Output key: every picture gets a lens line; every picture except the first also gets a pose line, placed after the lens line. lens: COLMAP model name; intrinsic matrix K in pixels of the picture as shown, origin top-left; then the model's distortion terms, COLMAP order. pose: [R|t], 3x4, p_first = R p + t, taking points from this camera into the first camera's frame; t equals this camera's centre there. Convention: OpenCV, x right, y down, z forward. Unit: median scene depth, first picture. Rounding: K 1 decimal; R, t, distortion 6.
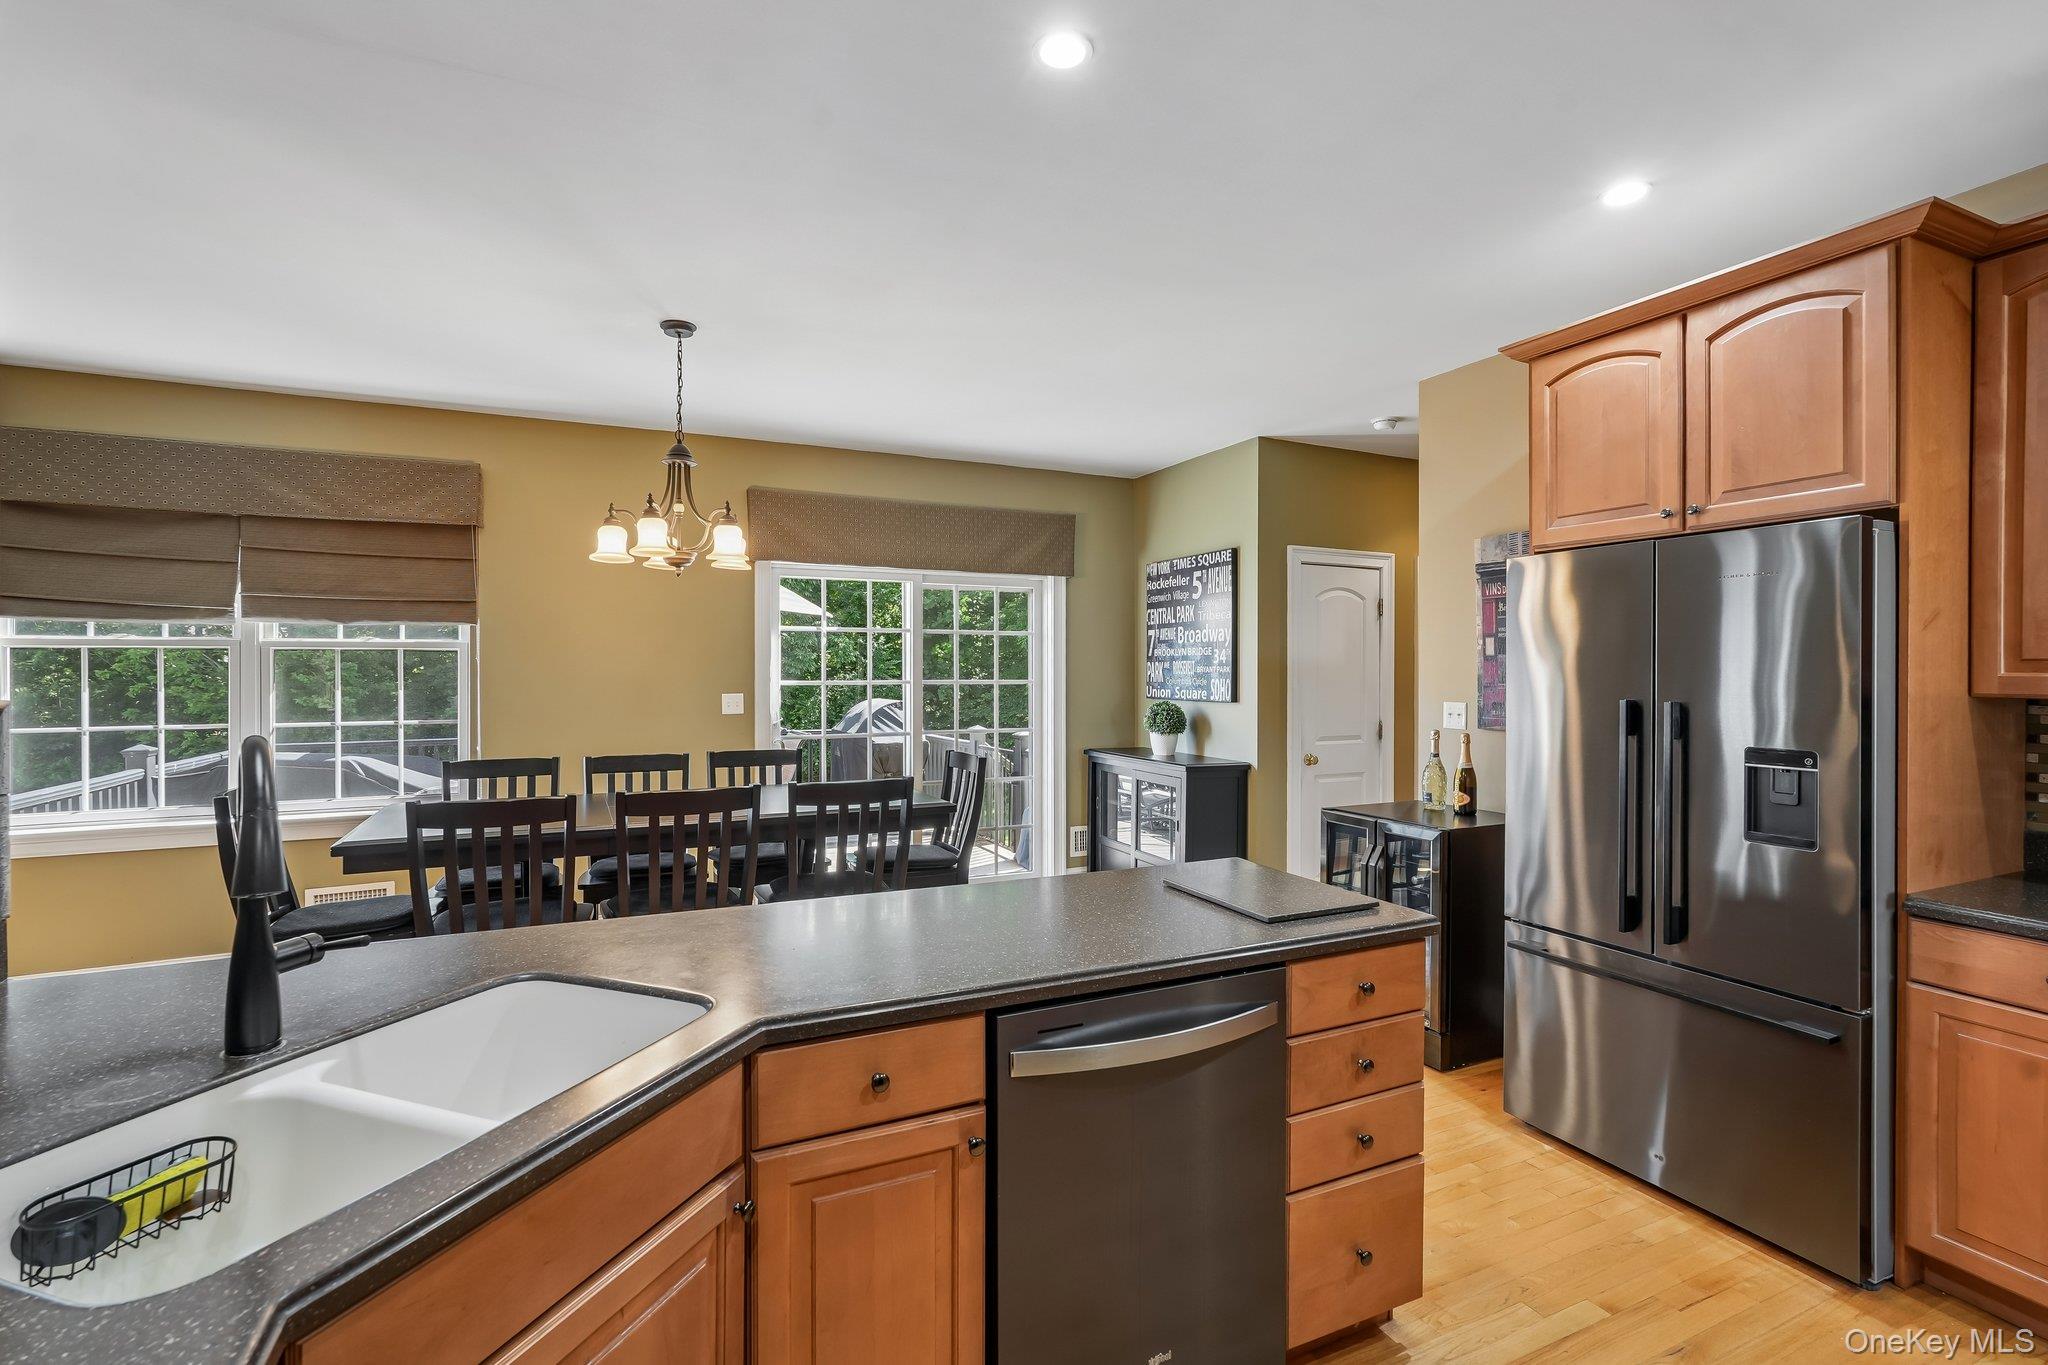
lens RADIAL K [[910.7, 0, 1030.1], [0, 910.7, 673.1], [0, 0, 1]] dist [-0.019889, 0.005160]
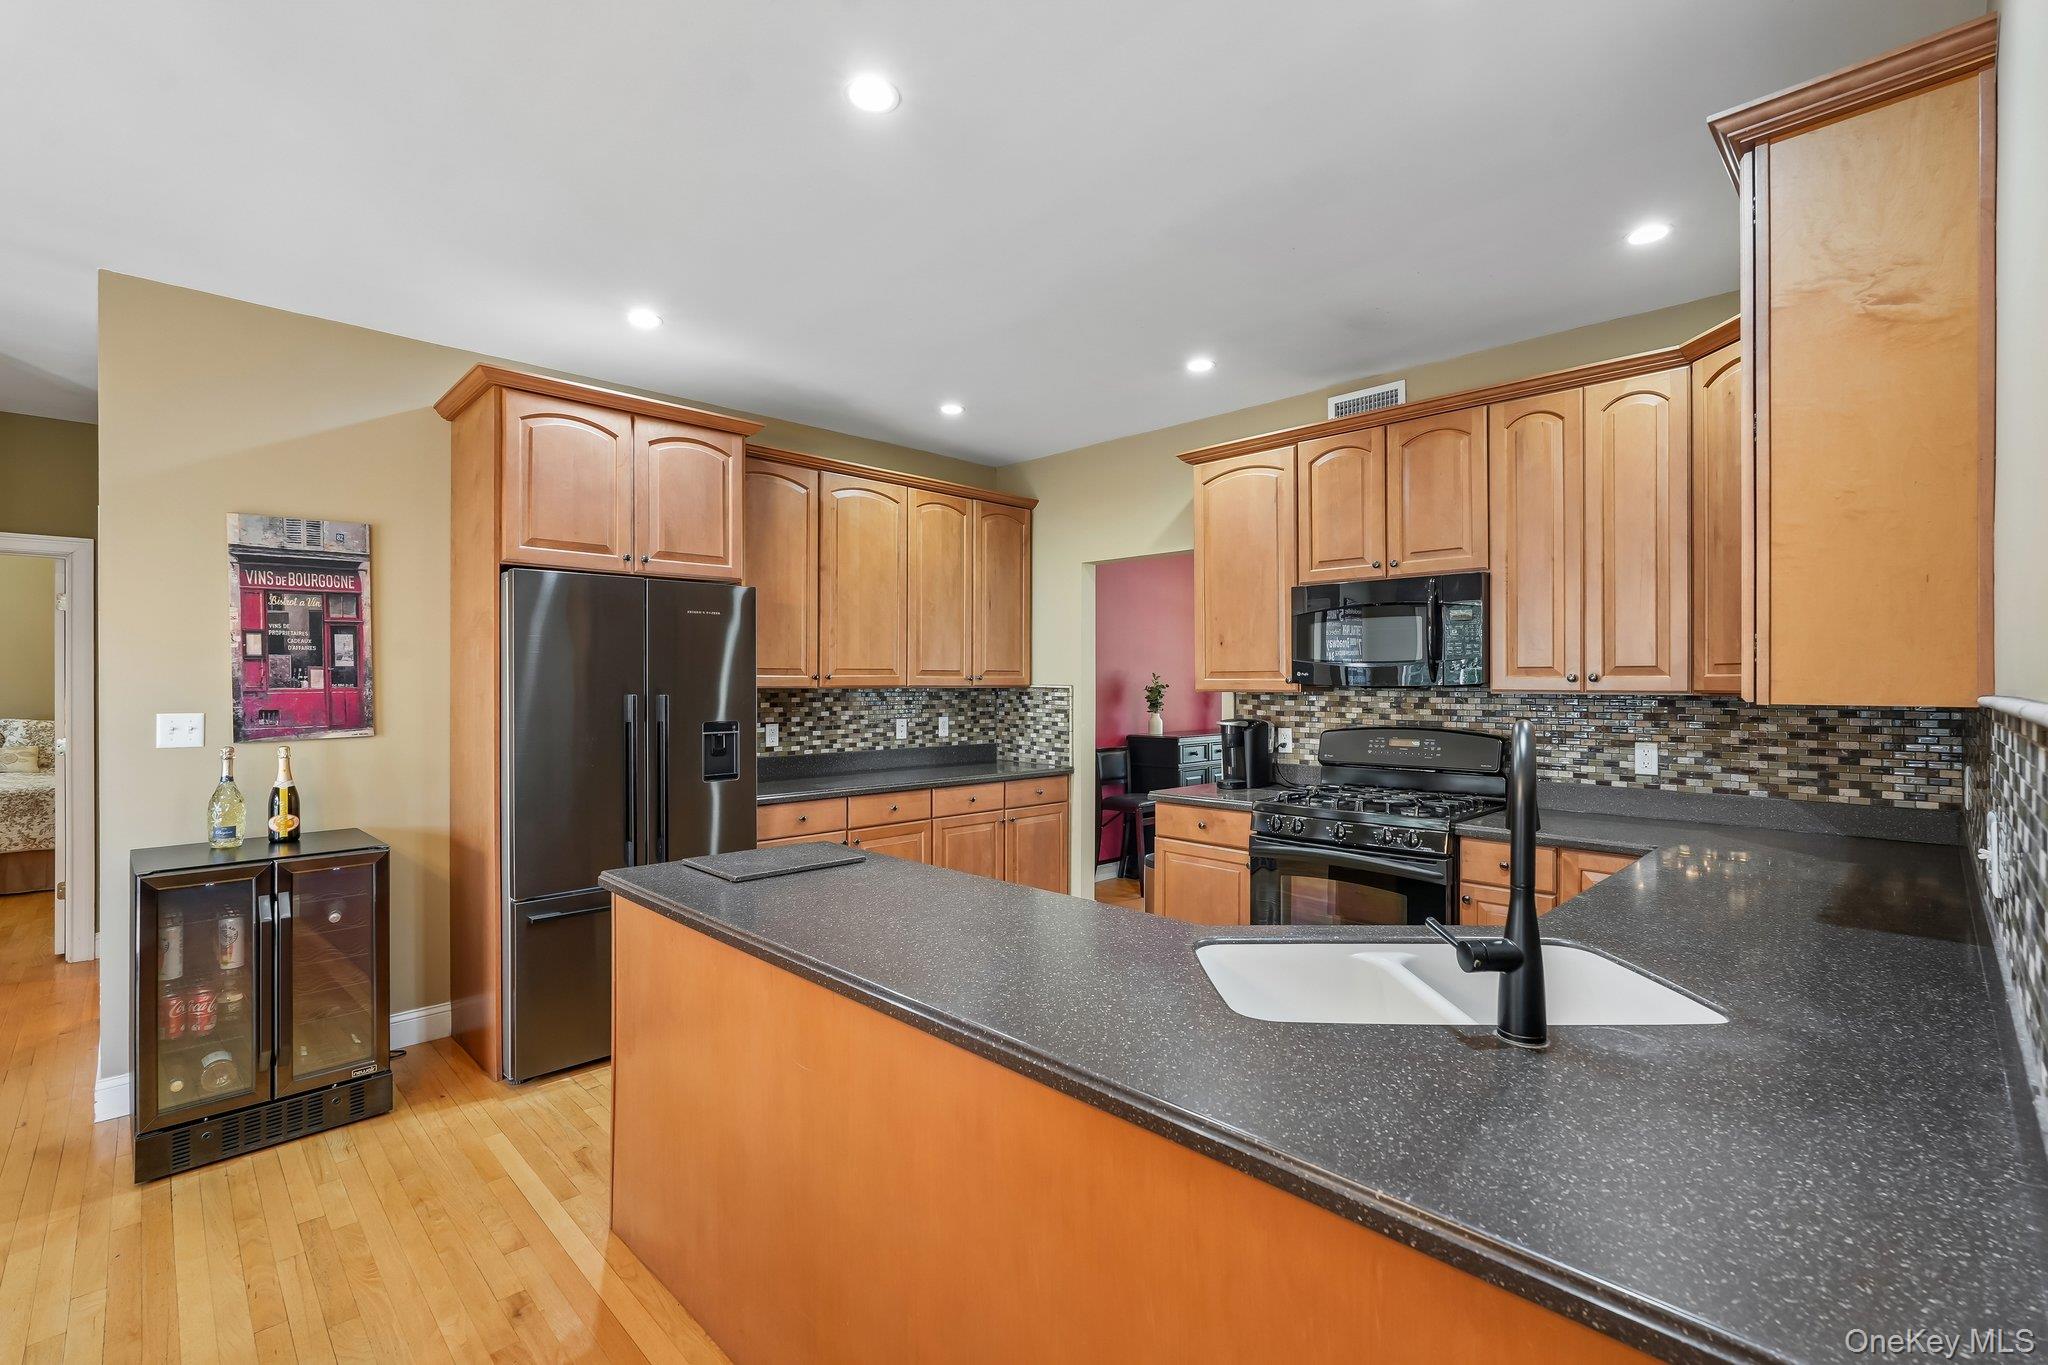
lens RADIAL K [[910.7, 0, 1002.8], [0, 910.7, 673.2], [0, 0, 1]] dist [-0.019889, 0.005160]
pose [[-0.324616, 0.005313, 0.945831, -0.355238], [0.002921, 0.999985, -0.004614, 0.002380], [-0.945841, 0.001265, -0.324627, 0.412995]]
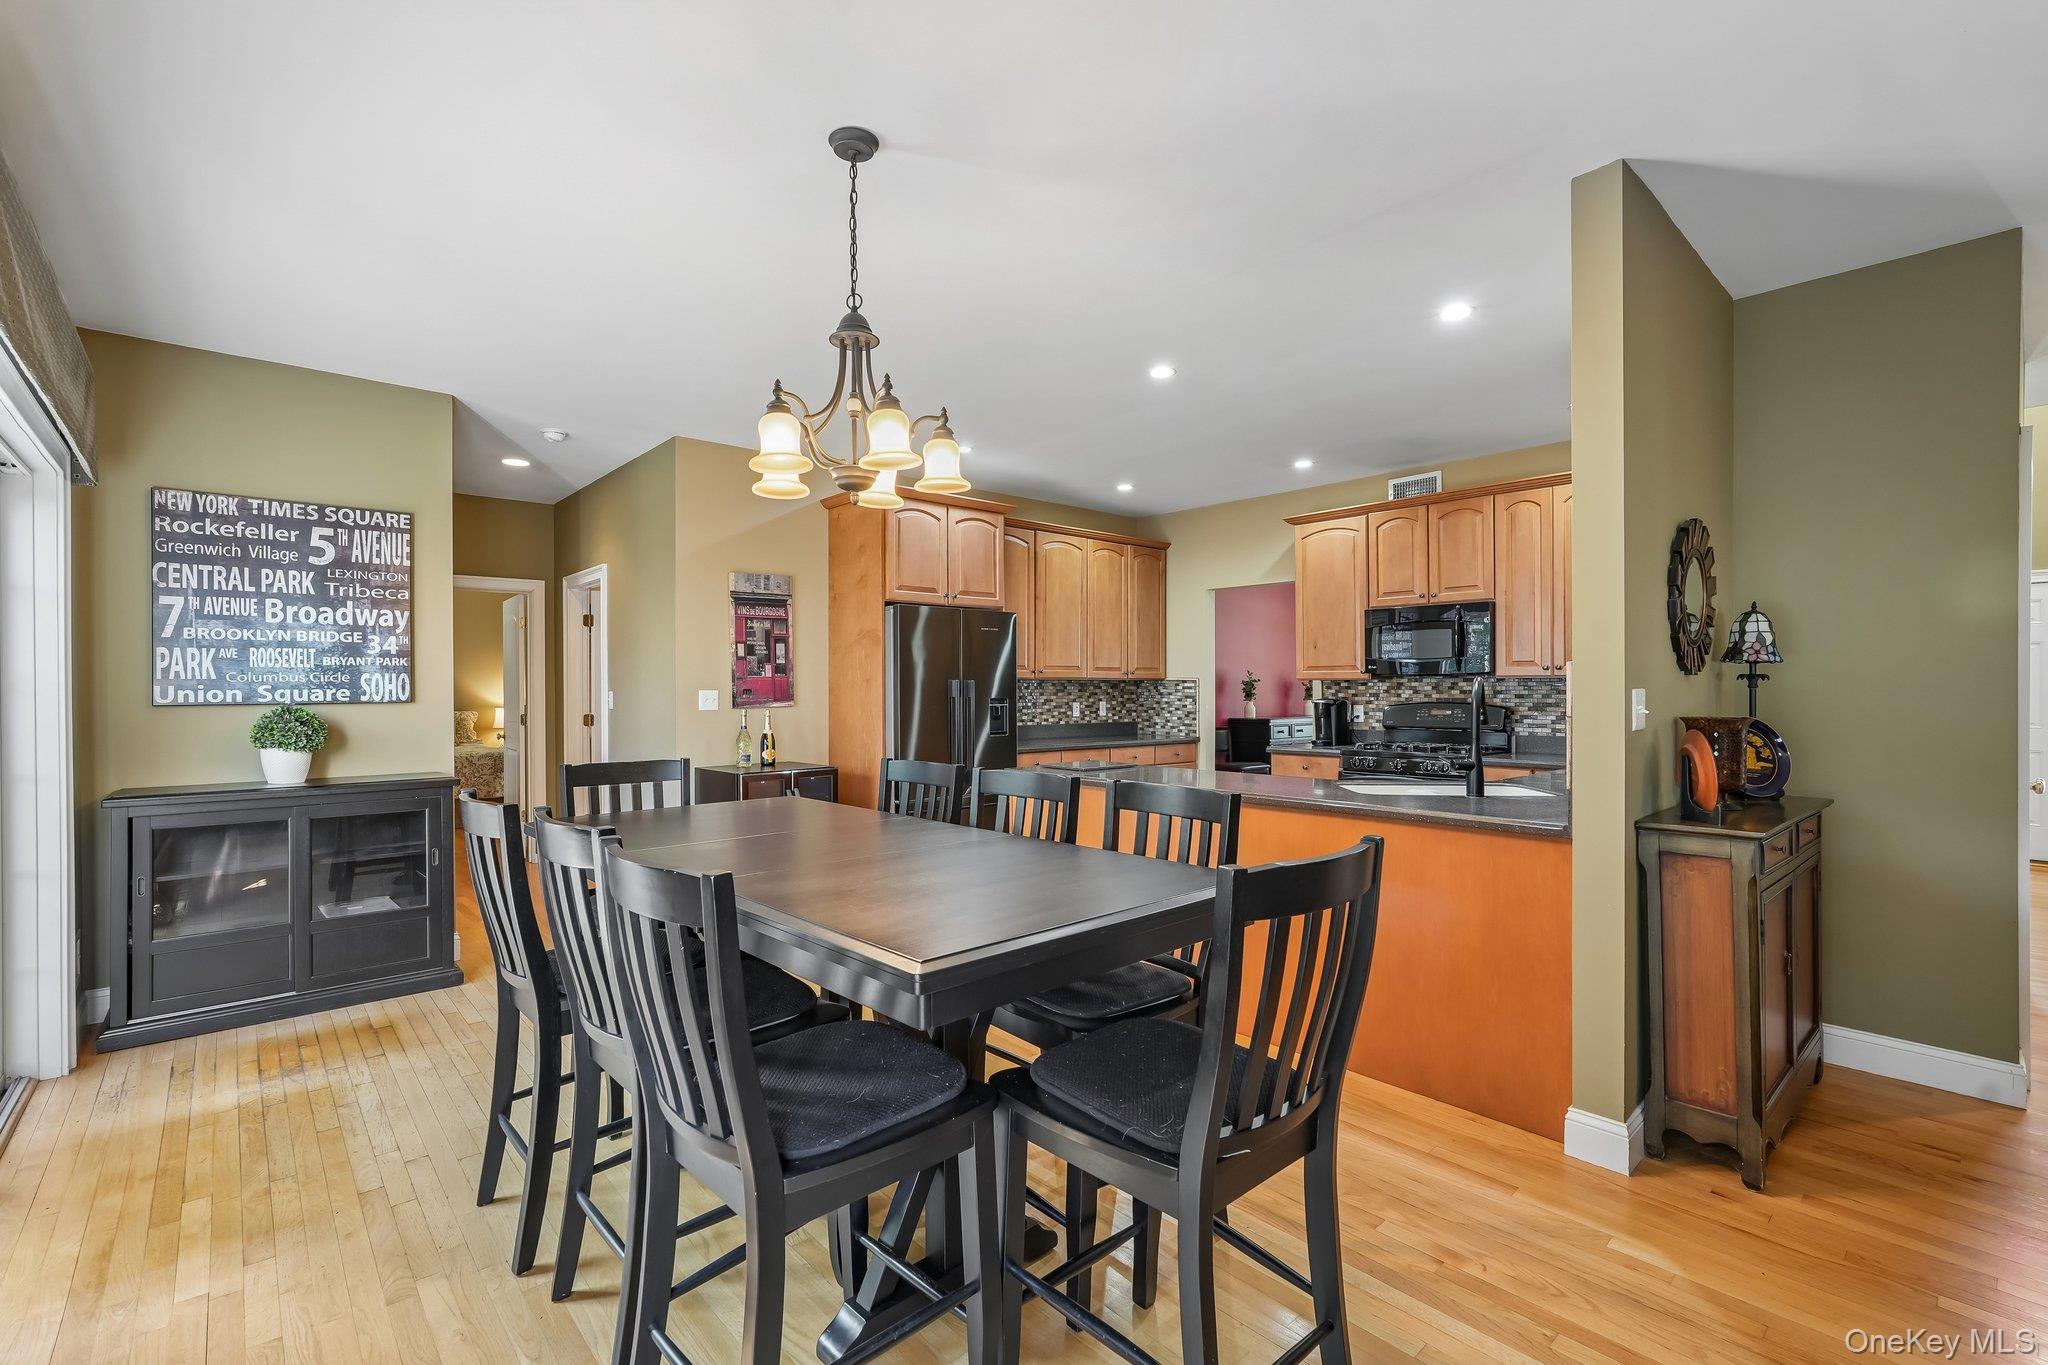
lens RADIAL K [[910.7, 0, 993.2], [0, 910.7, 683.4], [0, 0, 1]] dist [-0.019889, 0.005160]
pose [[-0.271115, 0.001173, 0.962546, -0.670878], [0.005420, 0.999985, 0.000308, 0.017016], [-0.962532, 0.005301, -0.271117, 0.683195]]
